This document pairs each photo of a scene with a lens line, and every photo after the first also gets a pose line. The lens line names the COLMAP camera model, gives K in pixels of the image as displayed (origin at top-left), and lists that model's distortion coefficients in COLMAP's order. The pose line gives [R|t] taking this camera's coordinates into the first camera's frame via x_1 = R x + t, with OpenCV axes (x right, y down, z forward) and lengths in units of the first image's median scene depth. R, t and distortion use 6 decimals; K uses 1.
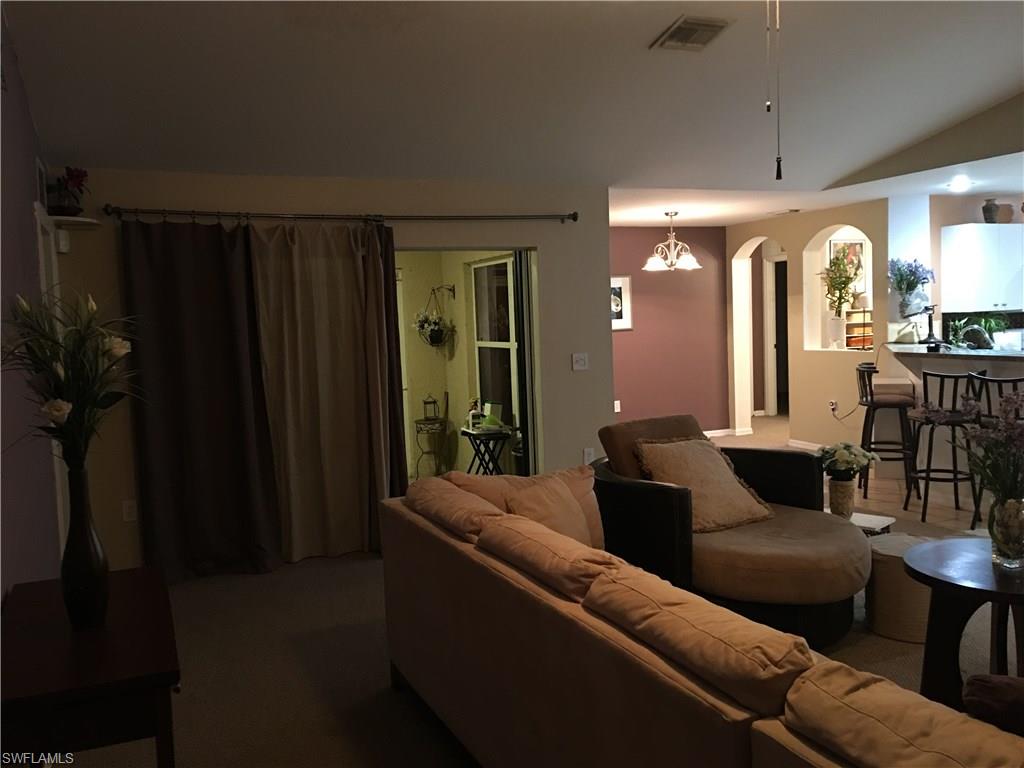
lens RADIAL K [[866.2, 0, 515.1], [0, 866.2, 383.4], [0, 0, 1]] dist [0.111600, -0.158920]
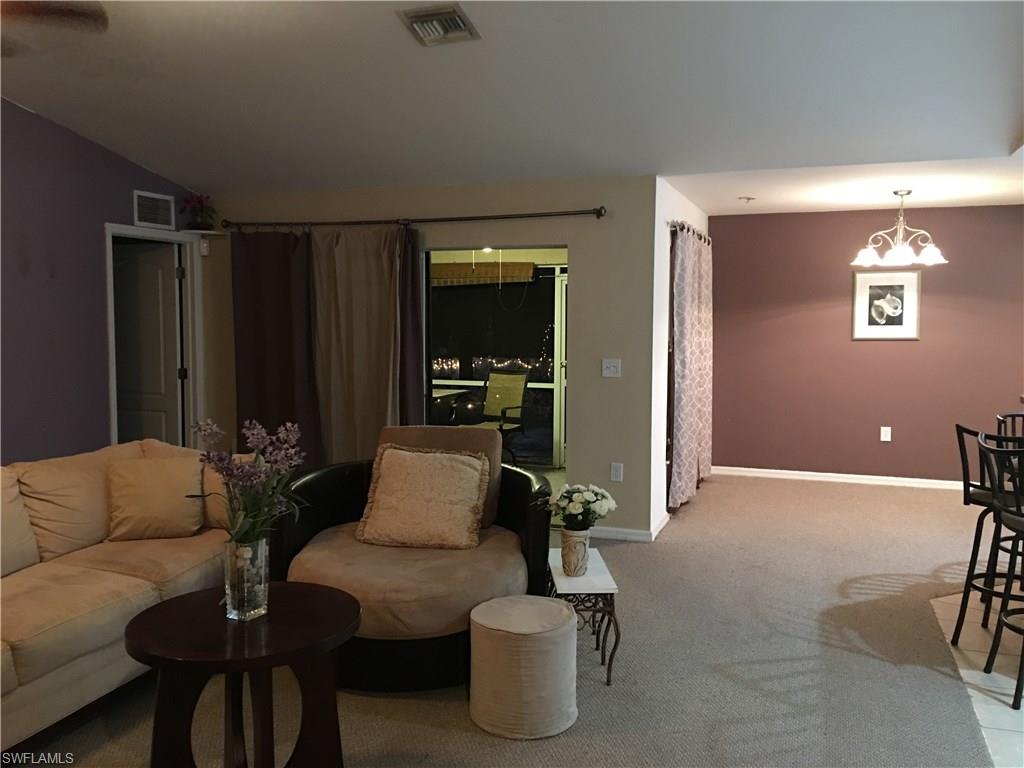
lens RADIAL K [[866.2, 0, 509.9], [0, 866.2, 380.5], [0, 0, 1]] dist [0.111600, -0.158920]
pose [[0.711968, 0.097205, -0.695452, 0.511652], [-0.088448, 0.994899, 0.048511, -0.037255], [0.696620, 0.026973, 0.716933, 0.209431]]
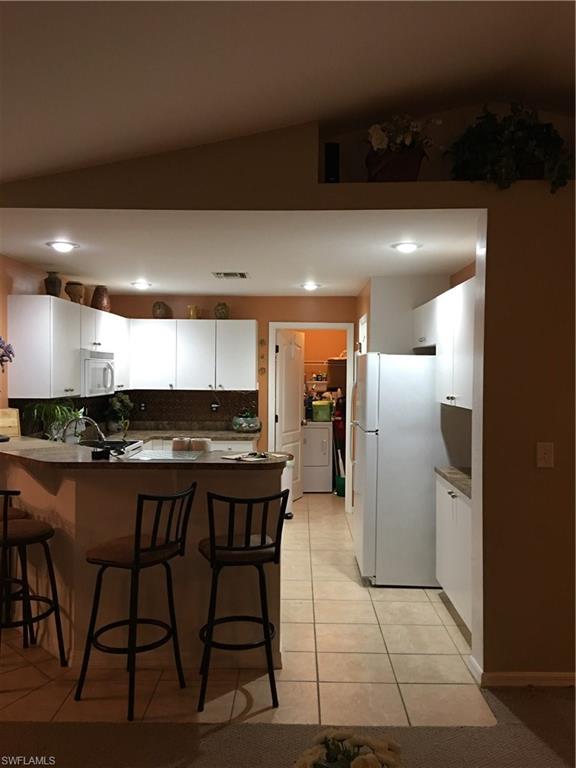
lens RADIAL K [[649.6, 0, 291.9], [0, 649.6, 390.4], [0, 0, 1]] dist [0.111600, -0.158920]
pose [[0.431084, 0.014842, 0.902190, 0.042253], [0.041301, 0.998492, -0.036161, -0.054812], [-0.901366, 0.052849, 0.429821, 0.505527]]
